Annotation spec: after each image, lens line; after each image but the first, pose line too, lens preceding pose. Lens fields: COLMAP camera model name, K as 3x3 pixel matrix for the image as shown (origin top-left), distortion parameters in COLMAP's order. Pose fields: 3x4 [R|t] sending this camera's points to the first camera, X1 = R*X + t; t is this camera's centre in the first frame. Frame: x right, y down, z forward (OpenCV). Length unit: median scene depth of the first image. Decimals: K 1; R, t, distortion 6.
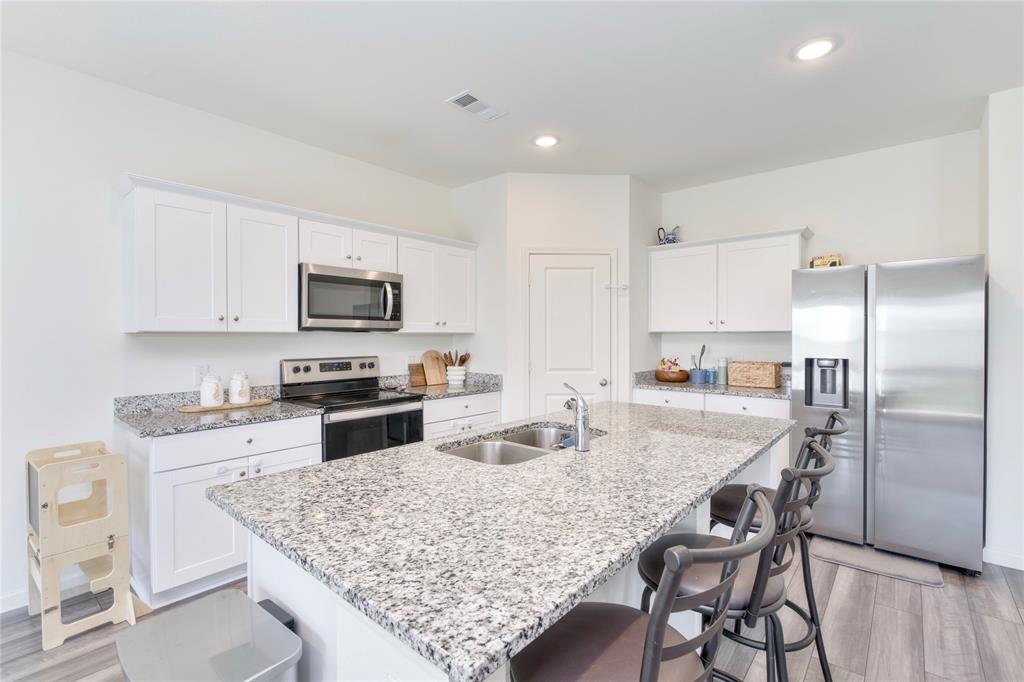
lens RADIAL K [[470.7, 0, 519.3], [0, 470.7, 333.1], [0, 0, 1]] dist [-0.000218, 0.000628]
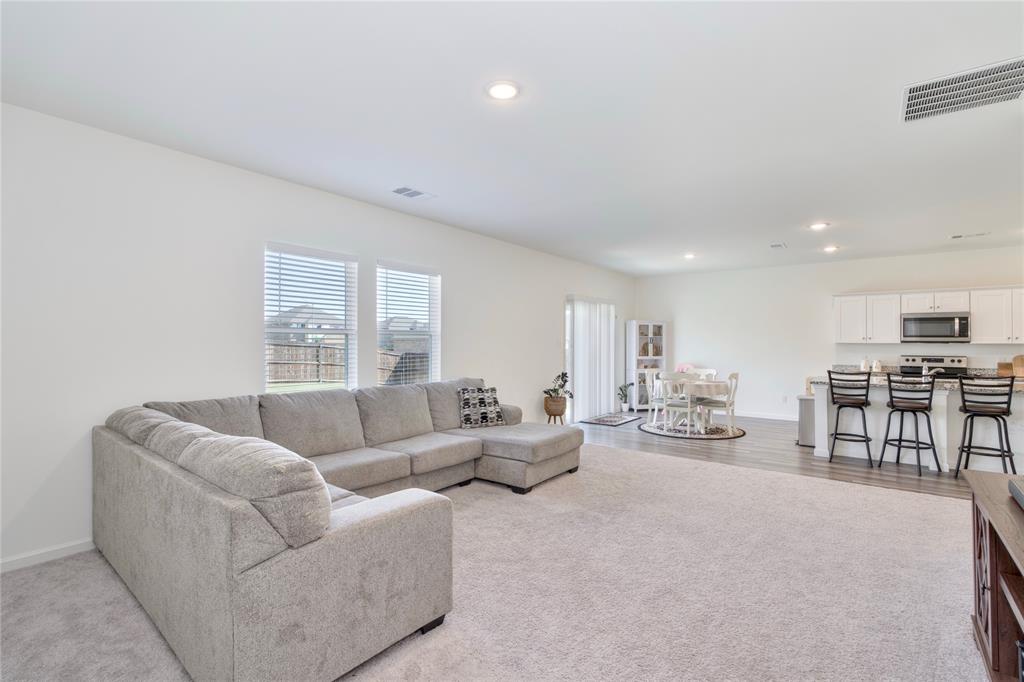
lens RADIAL K [[470.7, 0, 509.8], [0, 470.7, 339.4], [0, 0, 1]] dist [-0.000218, 0.000628]
pose [[0.048100, -0.006770, -0.998820, 1.614107], [-0.000214, 0.999977, -0.006788, -0.004496], [0.998843, 0.000540, 0.048097, -0.958889]]
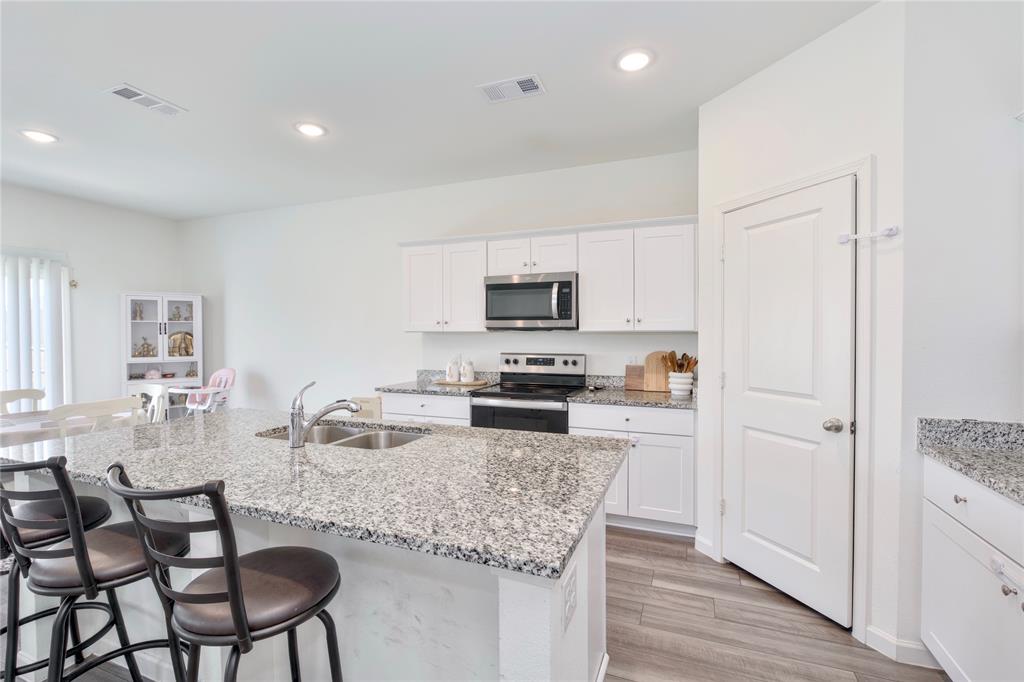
lens RADIAL K [[470.7, 0, 507.9], [0, 470.7, 344.9], [0, 0, 1]] dist [-0.000218, 0.000628]
pose [[0.299418, 0.024419, -0.953809, 0.692615], [0.004525, 0.999625, 0.027012, 0.000149], [0.954111, -0.012404, 0.299195, 0.608115]]
